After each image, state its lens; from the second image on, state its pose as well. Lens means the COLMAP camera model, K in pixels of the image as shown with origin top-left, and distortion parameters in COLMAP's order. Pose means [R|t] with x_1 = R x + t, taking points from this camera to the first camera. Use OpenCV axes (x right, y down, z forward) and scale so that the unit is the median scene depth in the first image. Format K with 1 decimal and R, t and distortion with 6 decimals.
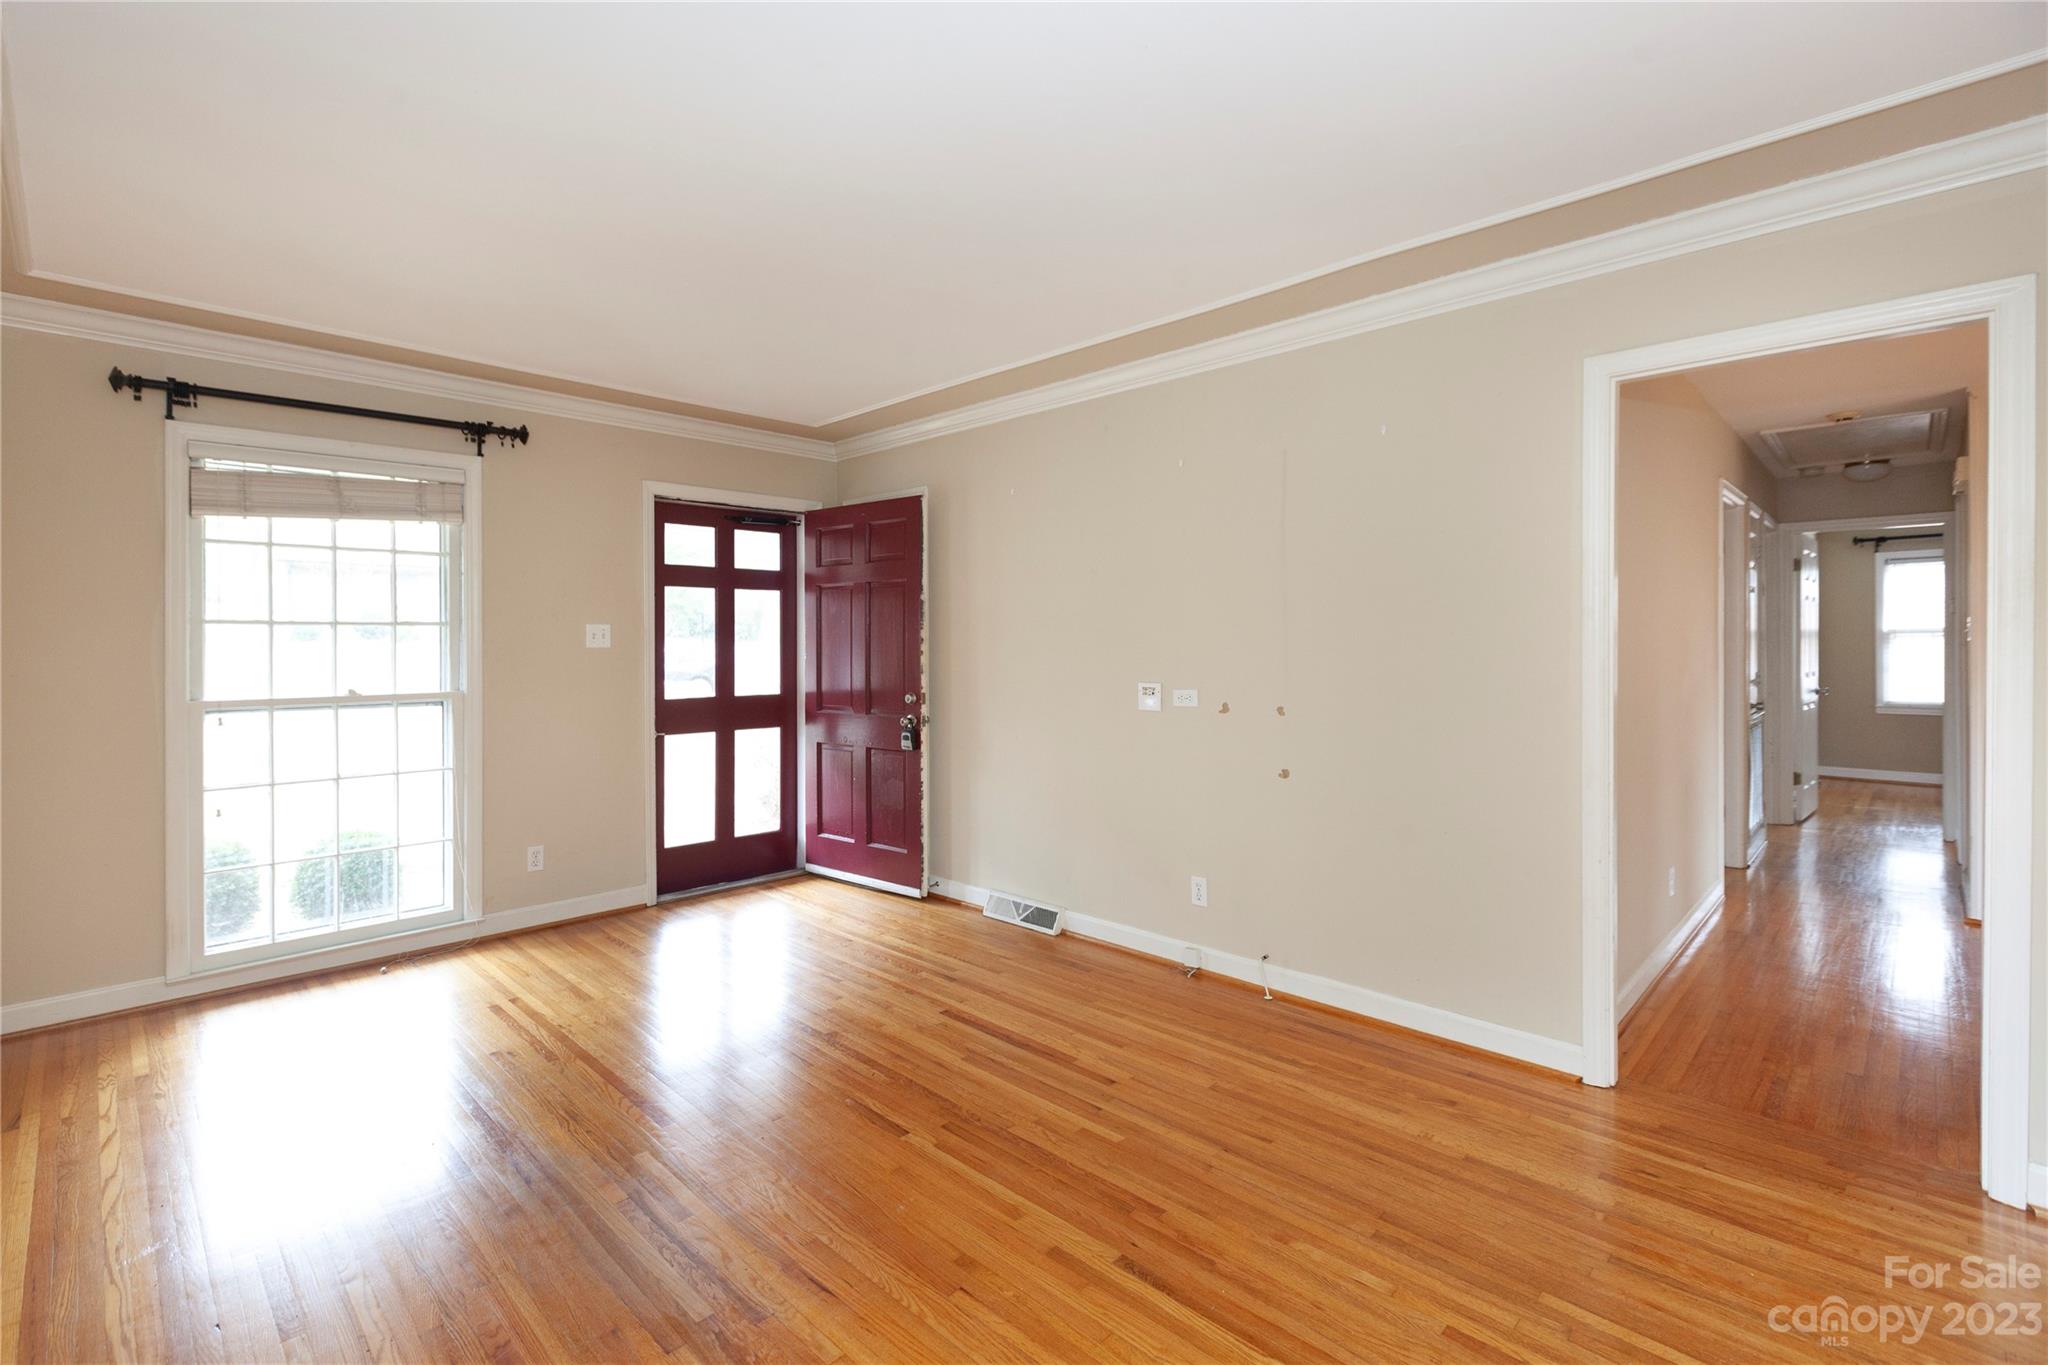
lens RADIAL K [[912.1, 0, 1013.3], [0, 912.1, 659.4], [0, 0, 1]] dist [0.001430, -0.001416]
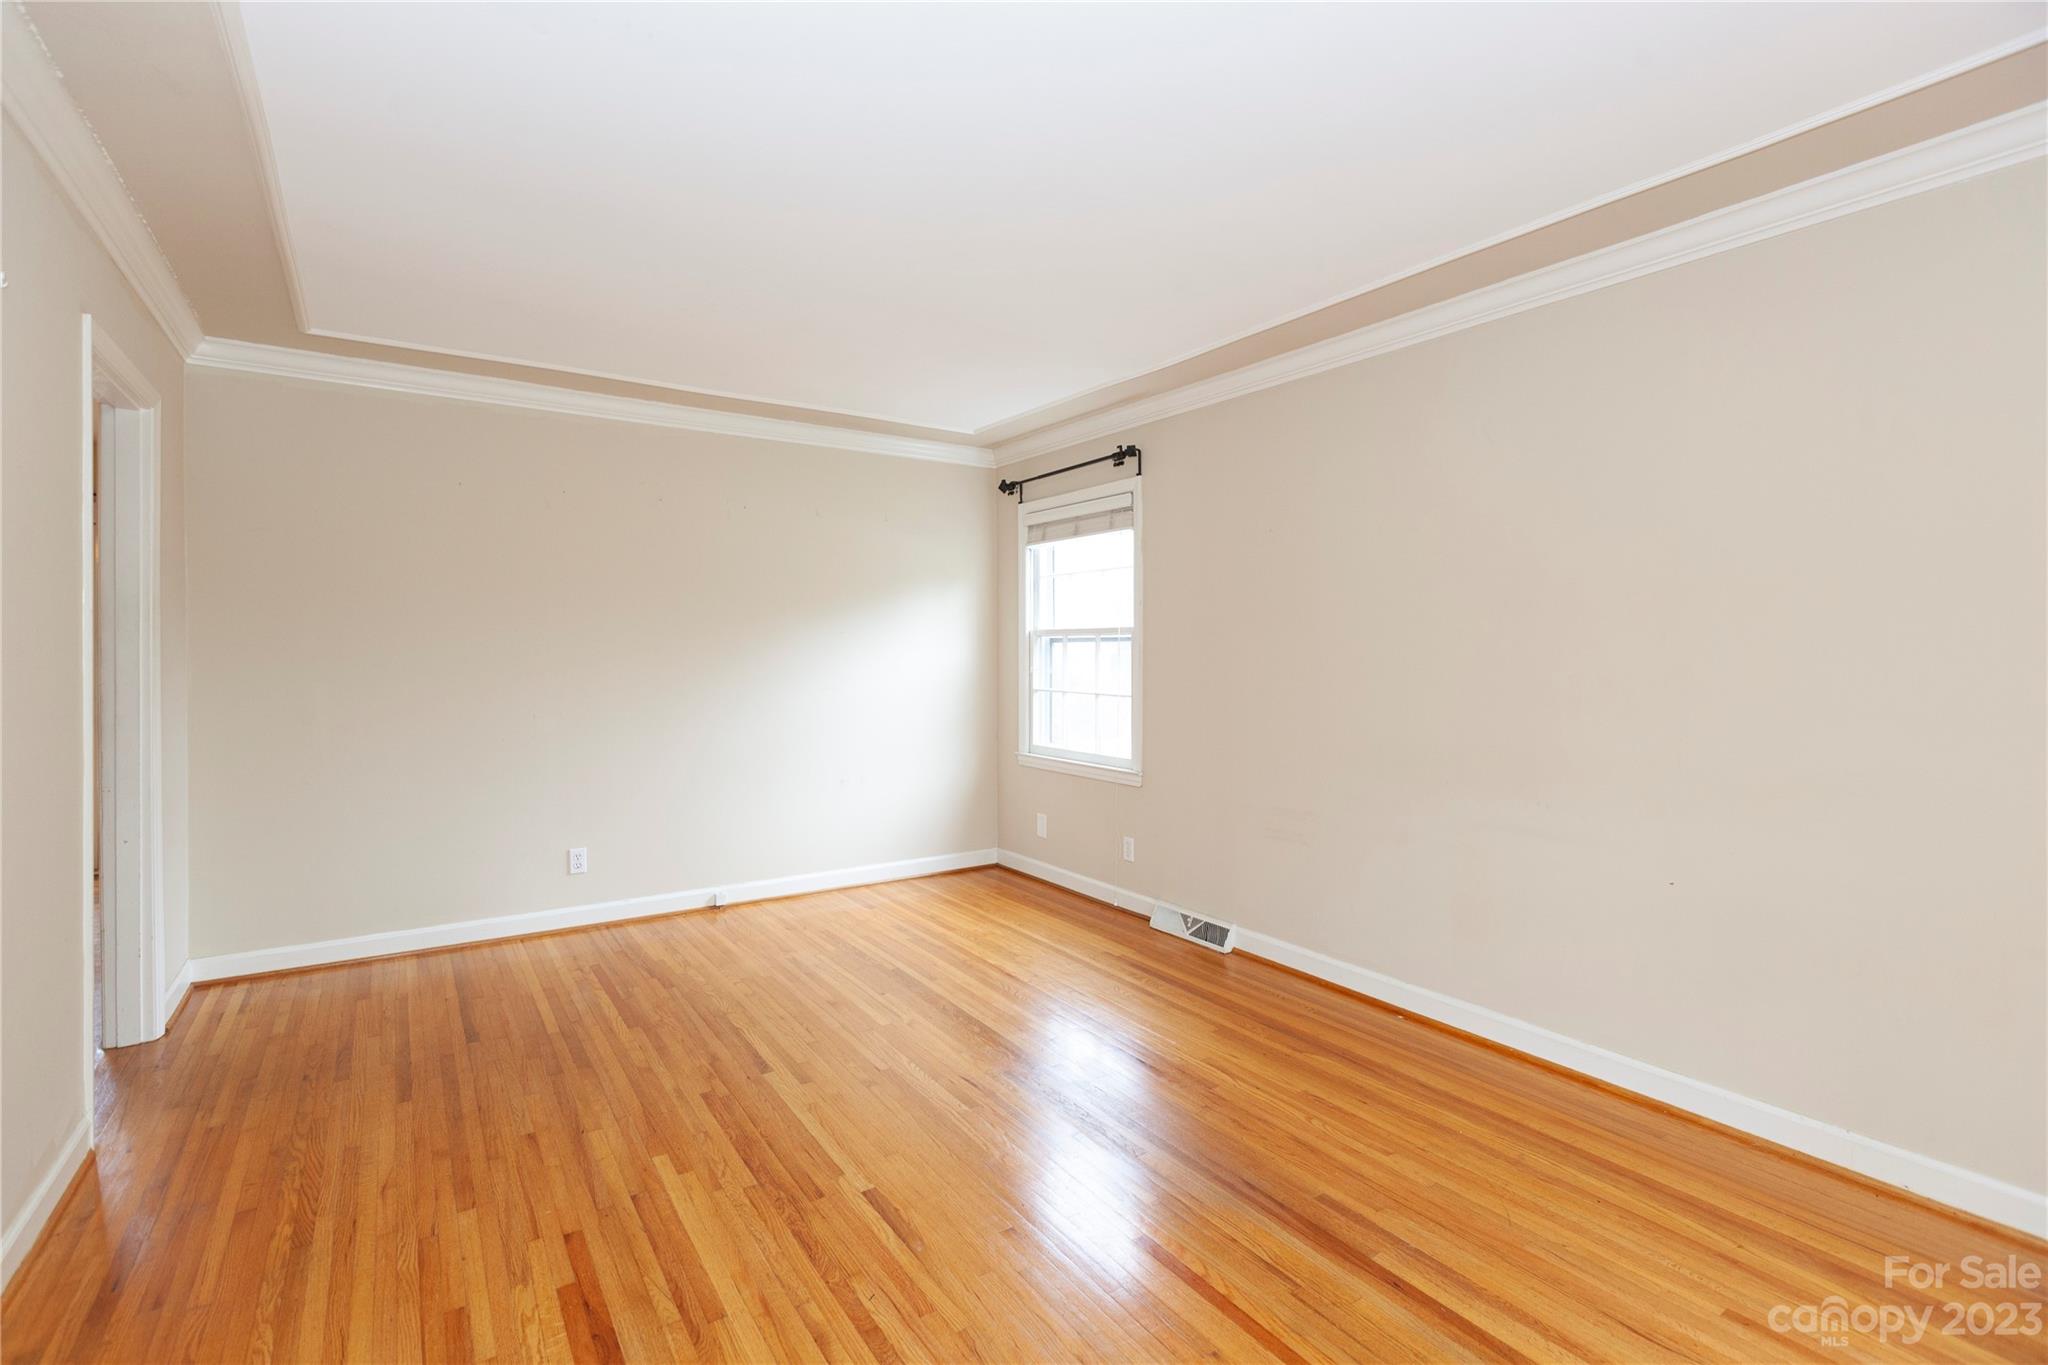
lens RADIAL K [[942.1, 0, 1022.4], [0, 942.1, 654.0], [0, 0, 1]] dist [-0.002254, -0.000397]
pose [[-0.981831, 0.003399, 0.189725, -0.359478], [0.006182, 0.999882, 0.014080, -0.013049], [-0.189655, 0.014997, -0.981736, 1.512247]]
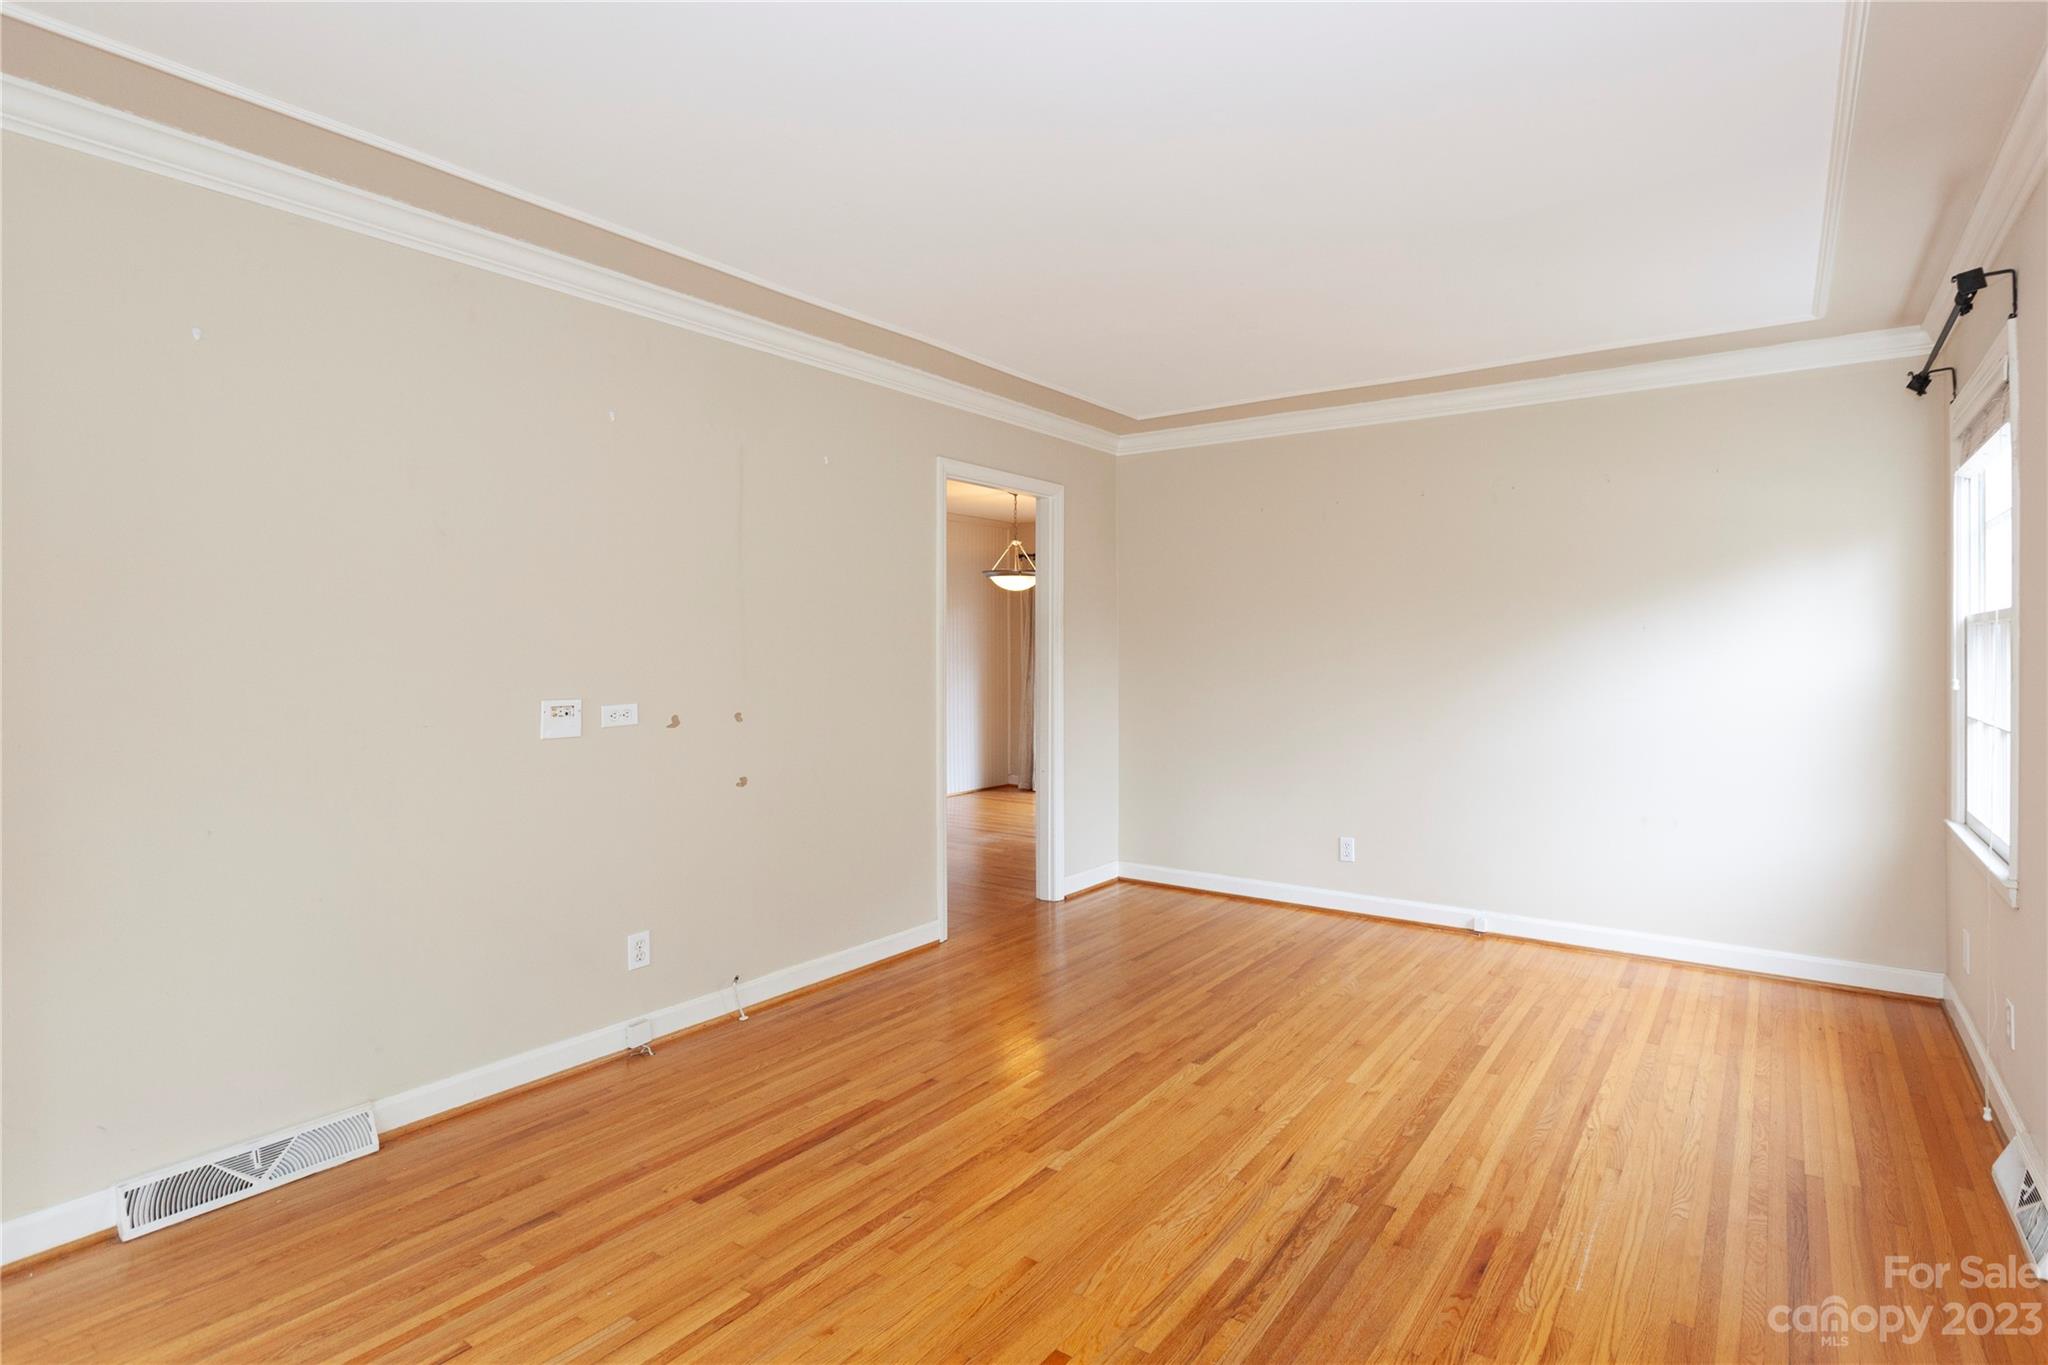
lens RADIAL K [[994.7, 0, 1135.1], [0, 994.7, 669.6], [0, 0, 1]] dist [-0.001127, -0.000601]
pose [[-0.203947, -0.016152, 0.978849, -0.913359], [0.014224, 0.999709, 0.019460, -0.009013], [-0.978879, 0.017892, -0.203658, 0.902108]]
